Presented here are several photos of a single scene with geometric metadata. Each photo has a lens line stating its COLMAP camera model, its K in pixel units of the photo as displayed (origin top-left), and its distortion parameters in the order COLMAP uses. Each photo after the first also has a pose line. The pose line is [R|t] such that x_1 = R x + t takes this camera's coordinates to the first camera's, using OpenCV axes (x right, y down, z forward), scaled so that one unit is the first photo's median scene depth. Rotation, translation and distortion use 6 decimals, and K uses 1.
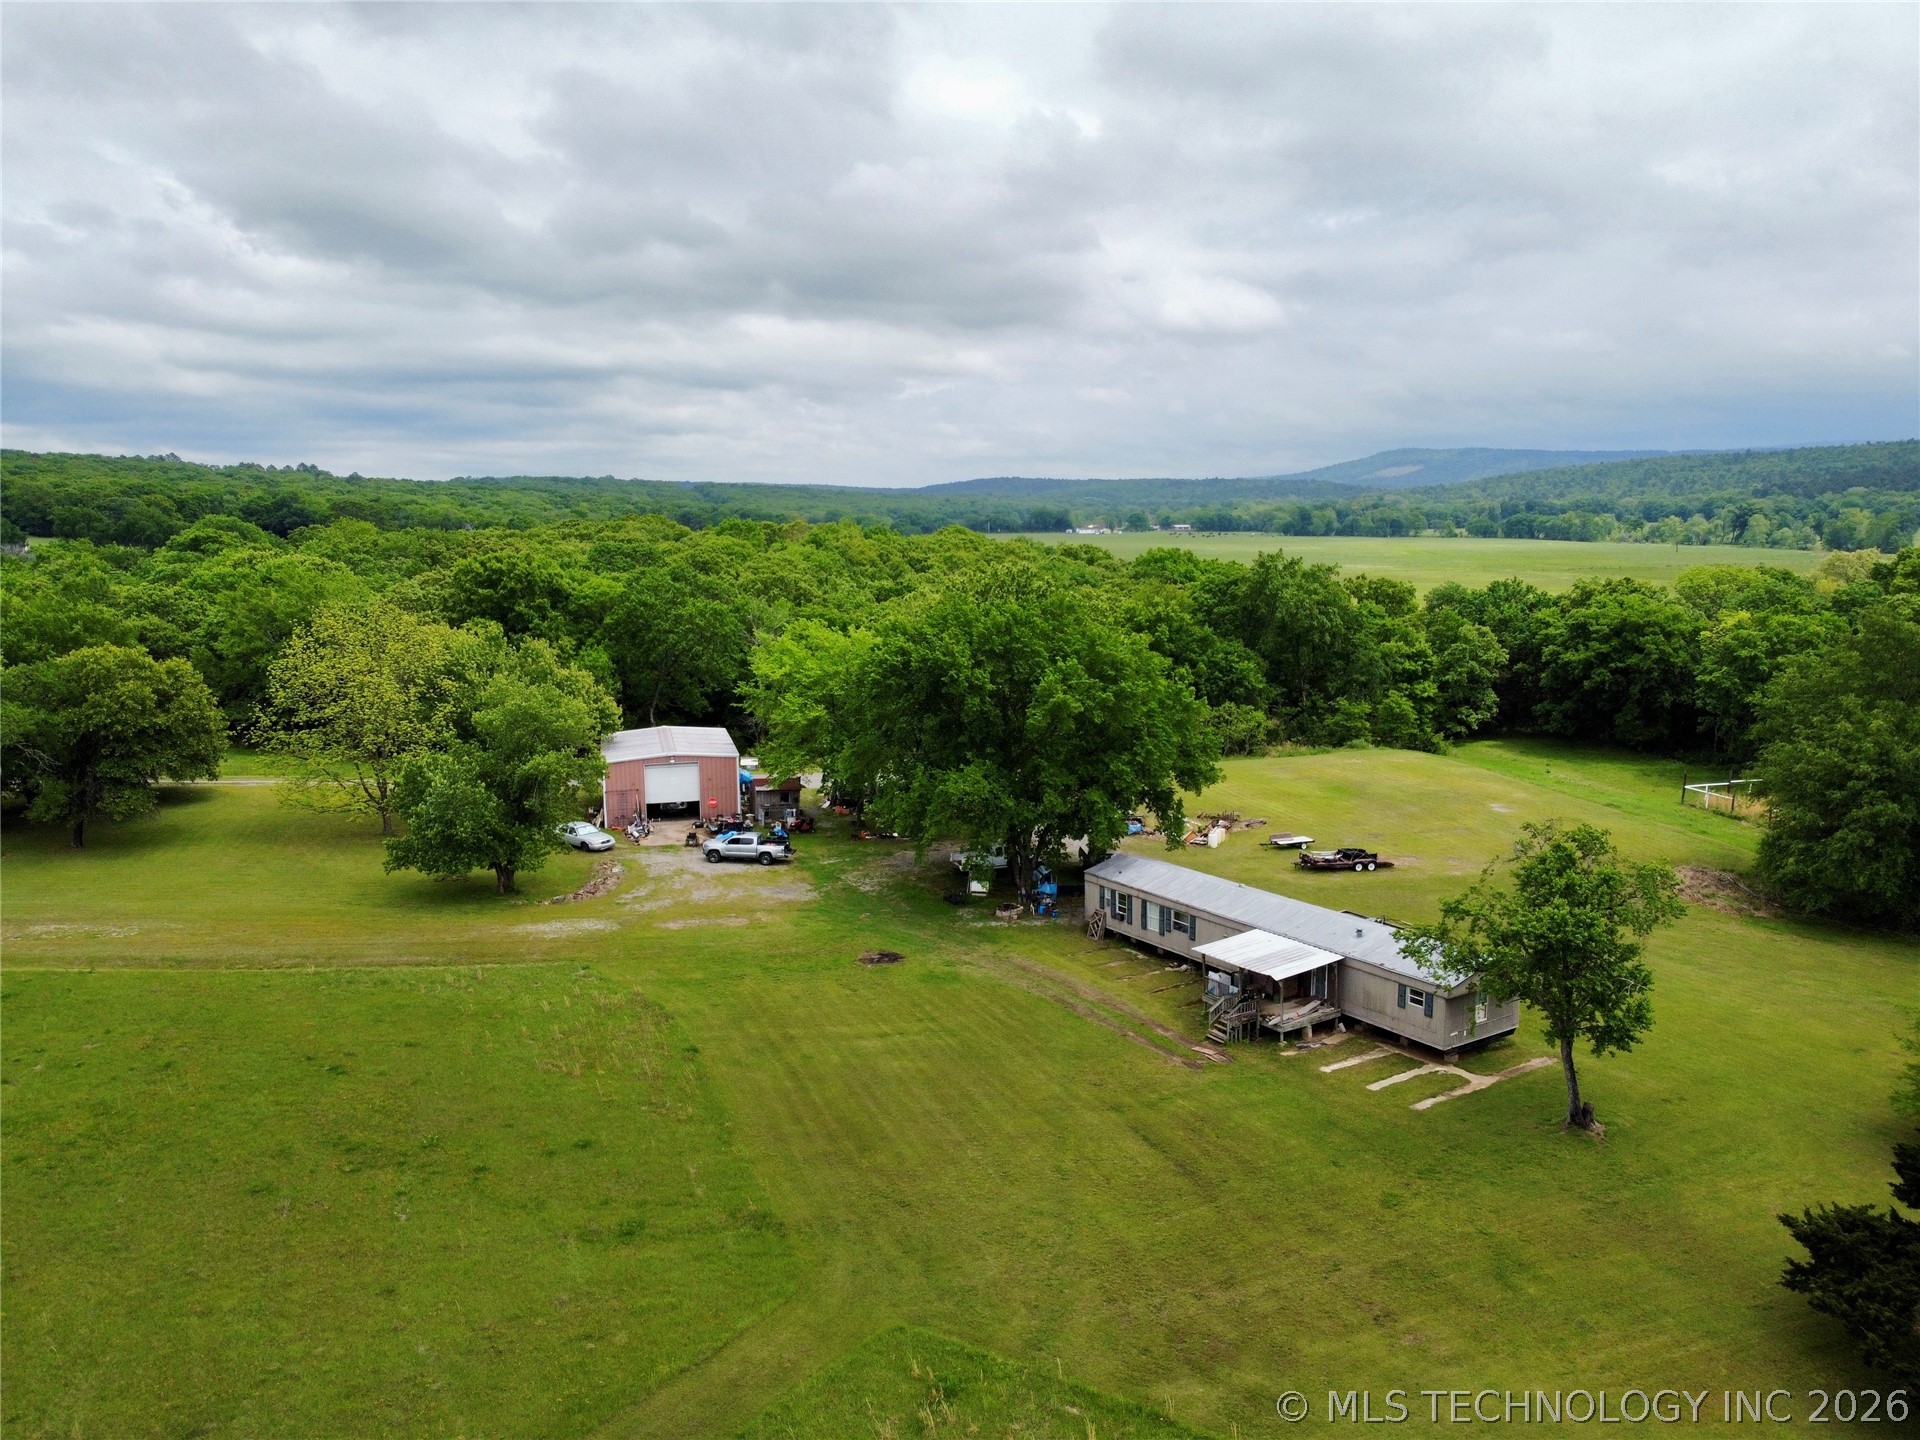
lens RADIAL K [[1459.5, 0, 957.3], [0, 1459.5, 717.6], [0, 0, 1]] dist [-0.006460, 0.000516]
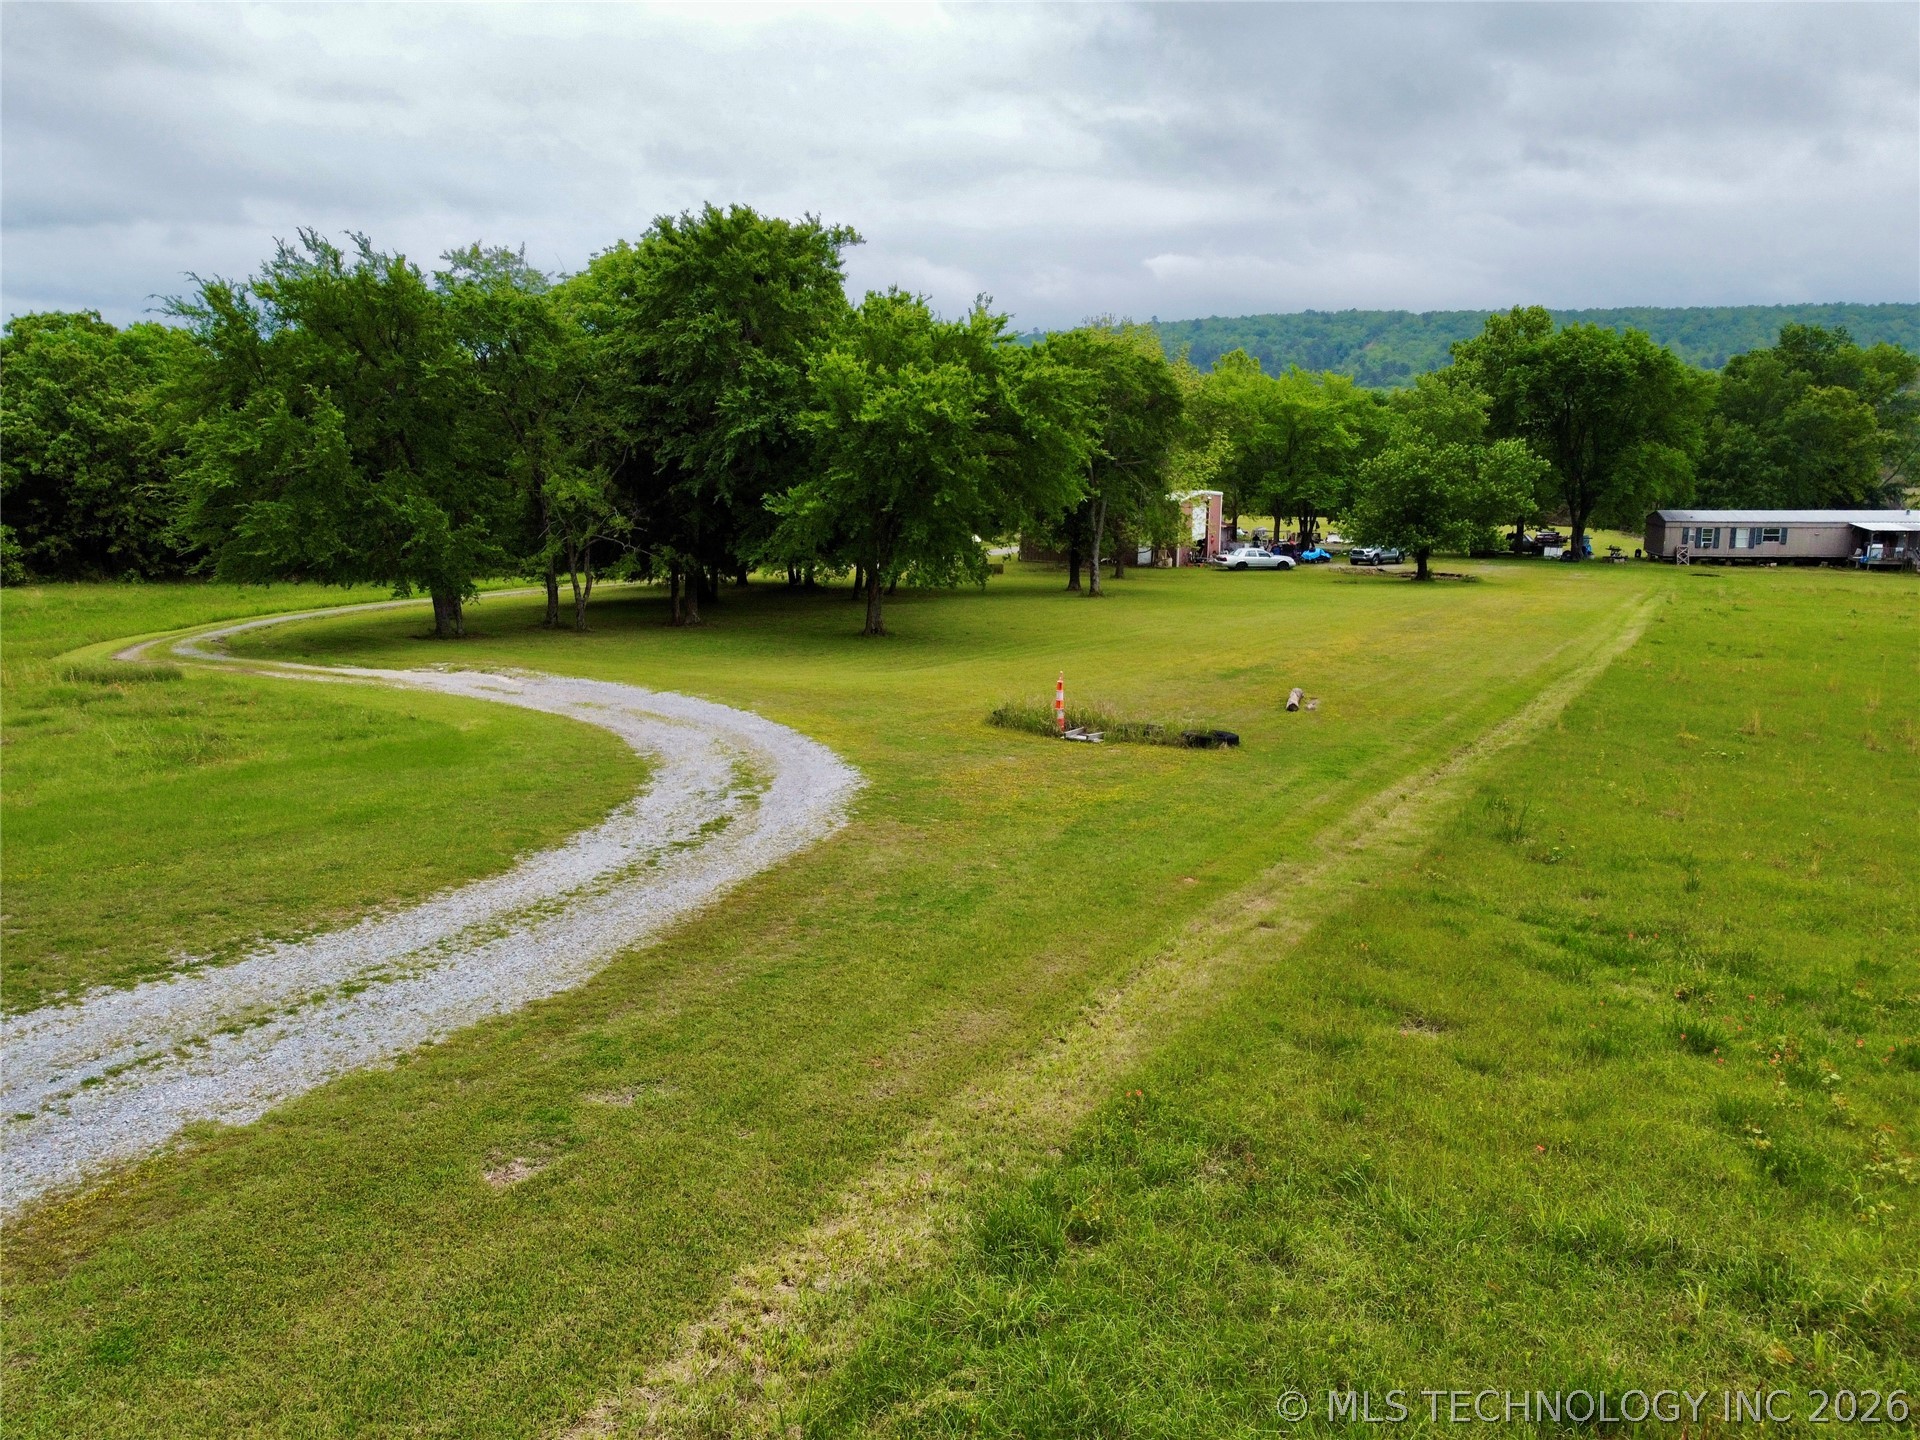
lens RADIAL K [[1459.5, 0, 957.3], [0, 1459.5, 717.6], [0, 0, 1]] dist [-0.006460, 0.000516]
pose [[0.662077, -0.146249, 0.735027, -1.535717], [0.105204, 0.989200, 0.102059, 0.082481], [-0.742015, 0.009757, 0.670313, 0.601133]]
